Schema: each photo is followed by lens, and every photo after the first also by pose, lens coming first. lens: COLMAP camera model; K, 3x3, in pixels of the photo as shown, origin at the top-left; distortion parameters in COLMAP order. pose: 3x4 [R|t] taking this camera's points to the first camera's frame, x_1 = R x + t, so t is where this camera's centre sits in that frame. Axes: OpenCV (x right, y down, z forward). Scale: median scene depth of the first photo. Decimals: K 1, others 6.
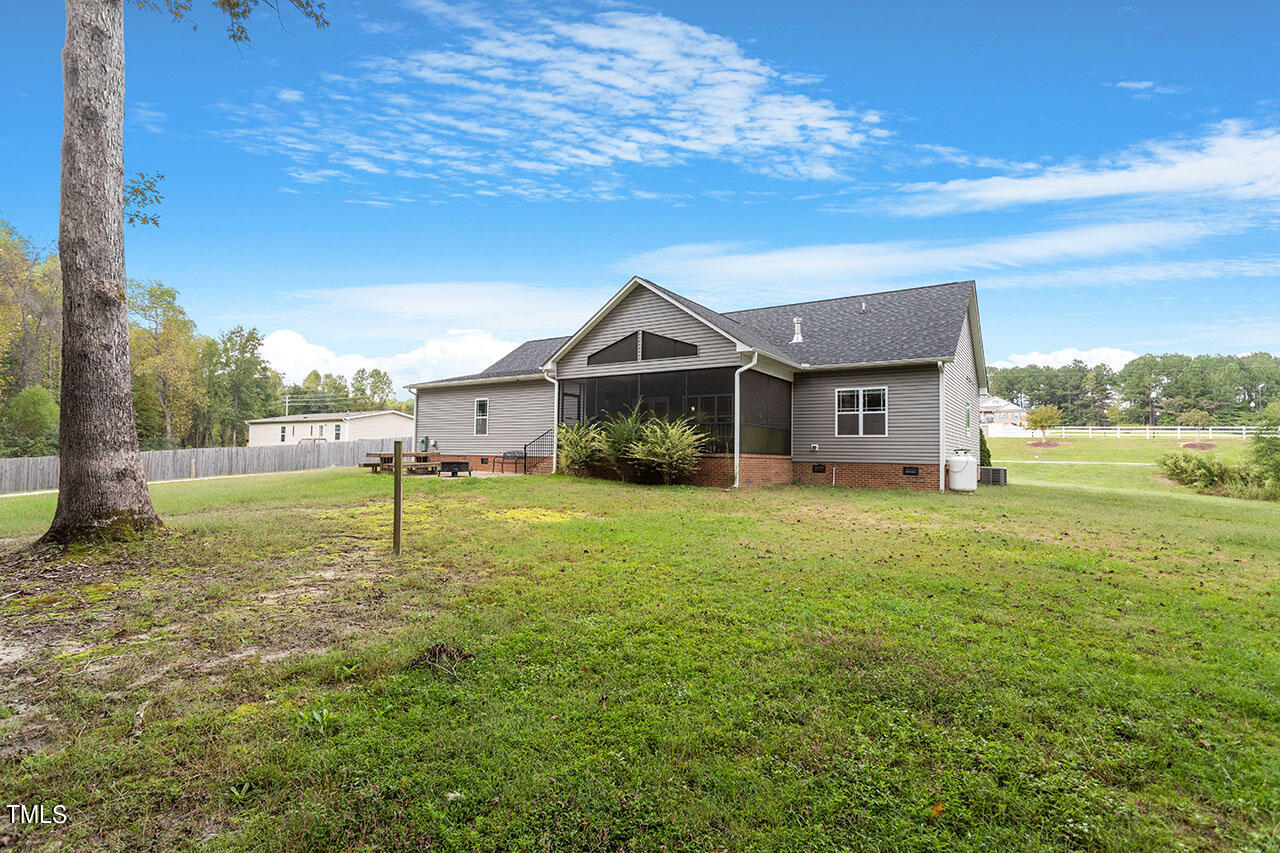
lens RADIAL K [[618.1, 0, 636.1], [0, 618.1, 431.5], [0, 0, 1]] dist [0.003400, -0.000078]
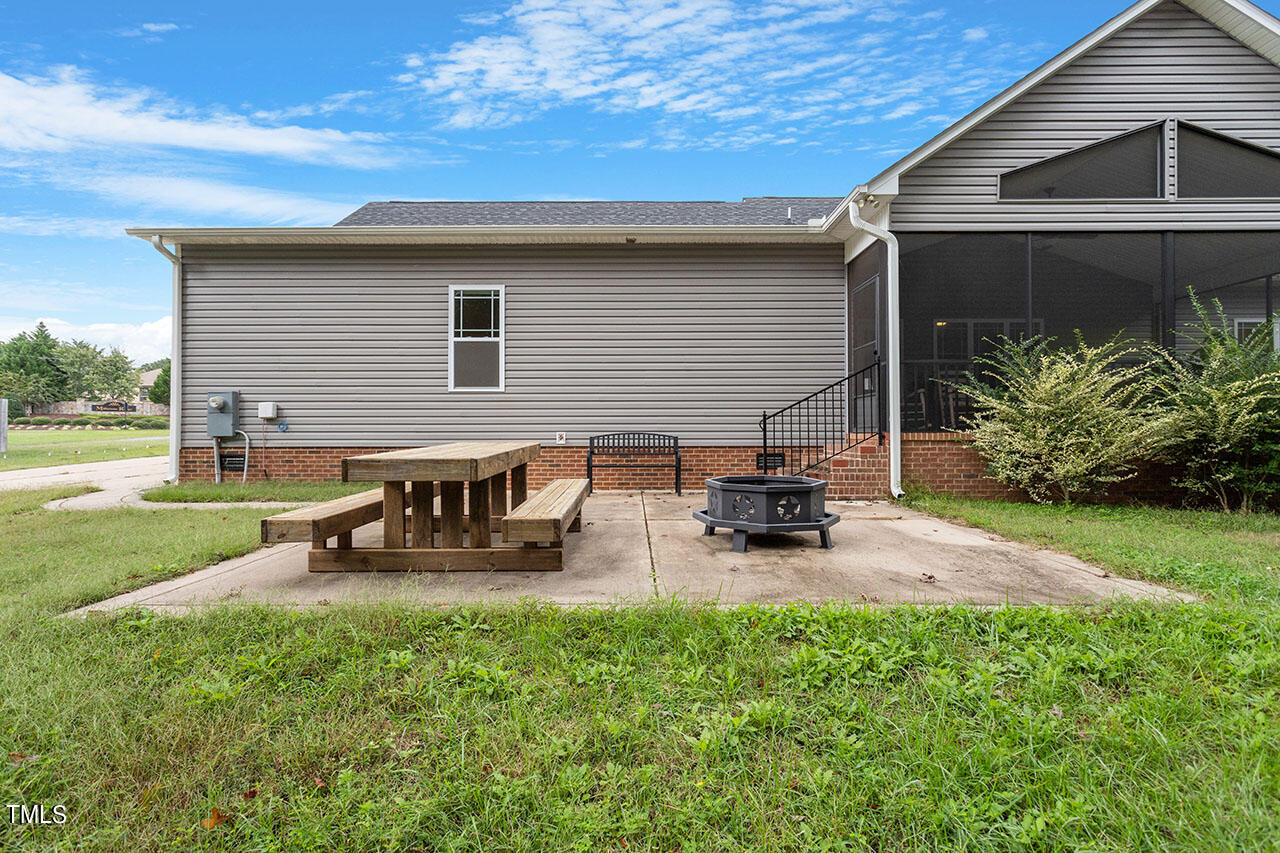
lens RADIAL K [[618.1, 0, 643.7], [0, 618.1, 425.2], [0, 0, 1]] dist [0.003400, -0.000078]
pose [[0.817325, -0.012275, 0.576046, -0.405212], [-0.005865, 0.999544, 0.029621, 0.016313], [-0.576147, -0.027589, 0.816880, 0.705813]]
